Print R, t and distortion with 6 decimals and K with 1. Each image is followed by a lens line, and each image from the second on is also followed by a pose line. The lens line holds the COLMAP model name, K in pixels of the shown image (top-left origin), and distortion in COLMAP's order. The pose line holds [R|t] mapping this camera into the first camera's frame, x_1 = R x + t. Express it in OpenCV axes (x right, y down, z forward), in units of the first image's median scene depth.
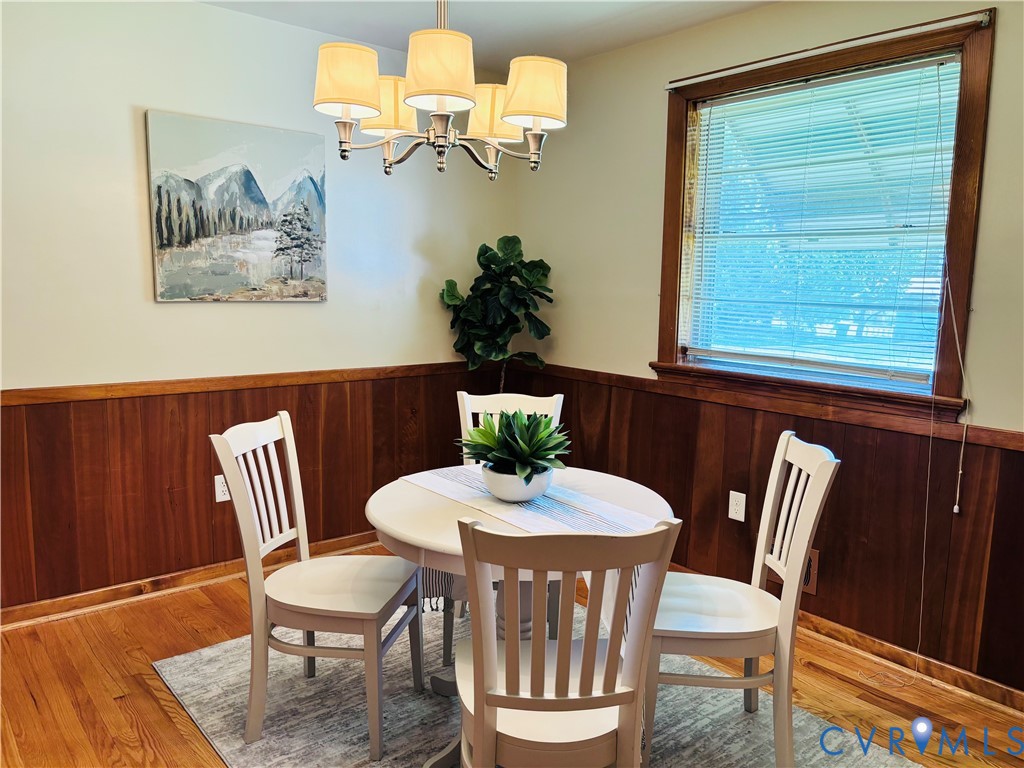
lens RADIAL K [[775.8, 0, 512.0], [0, 775.8, 384.0], [0, 0, 1]] dist [0.004518, -0.005864]
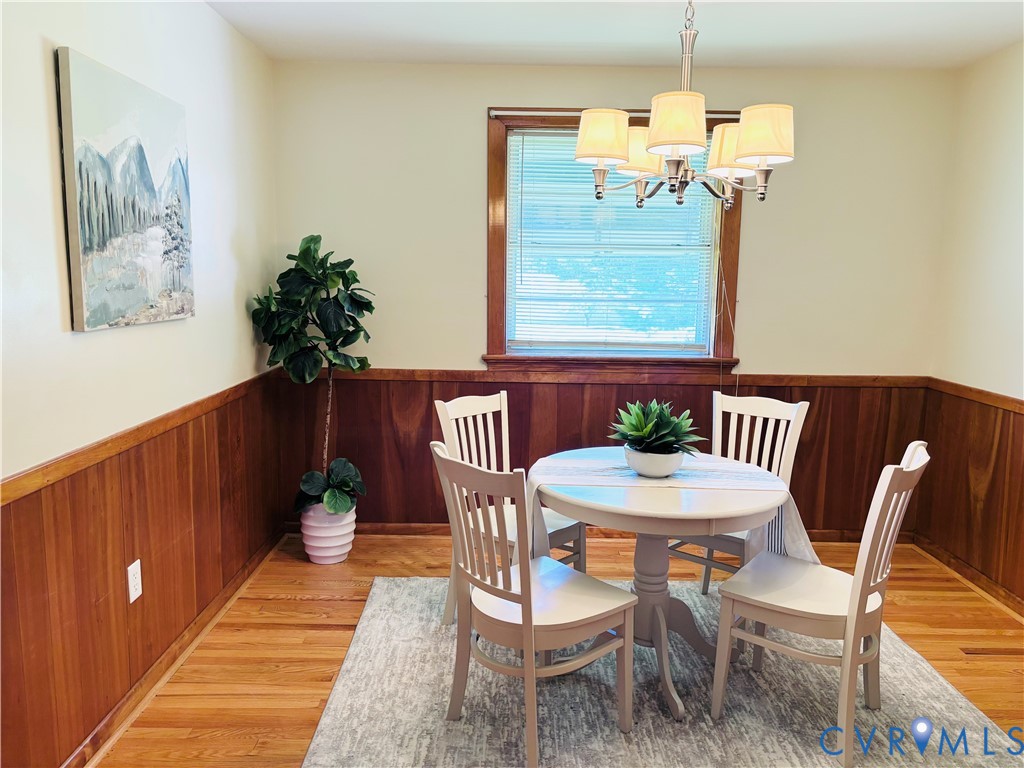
lens RADIAL K [[775.8, 0, 512.0], [0, 775.8, 384.0], [0, 0, 1]] dist [0.004518, -0.005864]
pose [[0.633582, -0.120750, 0.764194, -0.707361], [0.102038, 0.992159, 0.072173, -0.068353], [-0.766917, 0.032249, 0.640936, 0.265980]]
